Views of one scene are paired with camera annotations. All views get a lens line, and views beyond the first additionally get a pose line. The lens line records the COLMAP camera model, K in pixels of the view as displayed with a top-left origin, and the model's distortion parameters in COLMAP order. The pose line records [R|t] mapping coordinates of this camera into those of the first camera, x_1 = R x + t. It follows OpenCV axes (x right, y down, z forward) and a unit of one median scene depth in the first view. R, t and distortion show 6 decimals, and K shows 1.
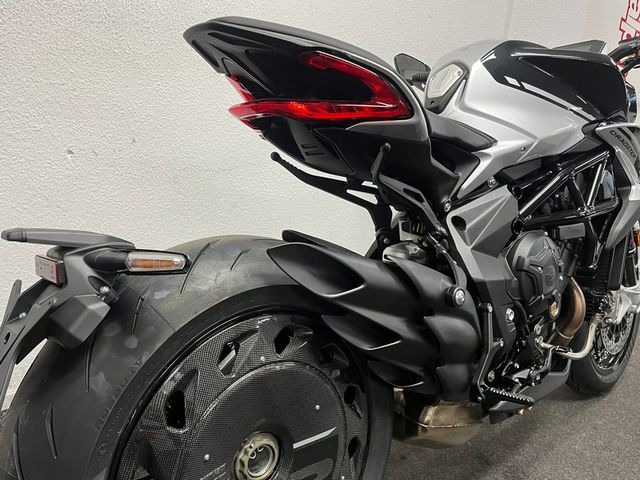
lens RADIAL K [[519.0, 0, 320.0], [0, 519.0, 240.0], [0, 0, 1]] dist [0.032385, -0.004115]
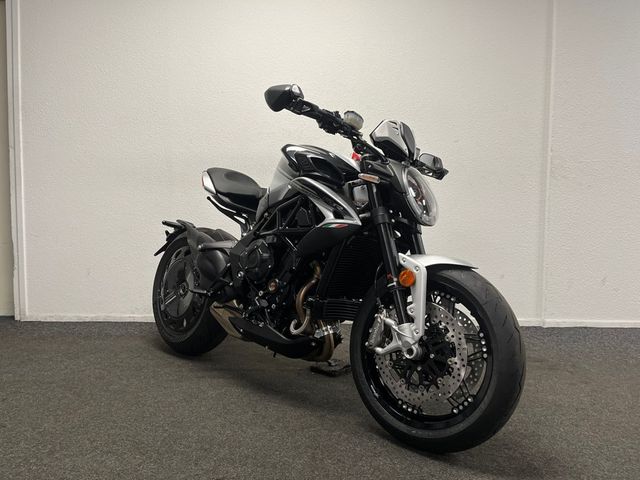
lens RADIAL K [[486.9, 0, 320.0], [0, 486.9, 240.0], [0, 0, 1]] dist [0.008488, 0.000628]
pose [[0.104200, -0.016642, -0.994417, 2.272947], [-0.256103, 0.965693, -0.042997, 0.013624], [0.961017, 0.259153, 0.096363, 1.045587]]
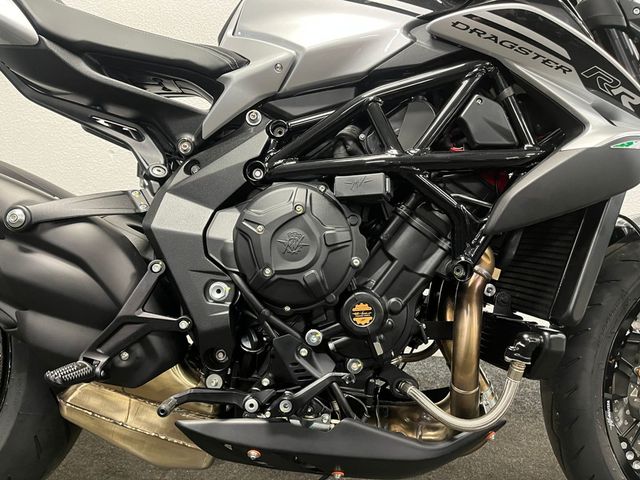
lens RADIAL K [[486.9, 0, 320.0], [0, 486.9, 240.0], [0, 0, 1]] dist [0.008488, 0.000628]
pose [[0.770079, 0.042191, -0.636552, 0.856659], [-0.136563, 0.985583, -0.099884, 0.119175], [0.623161, 0.163848, 0.764738, 0.552283]]
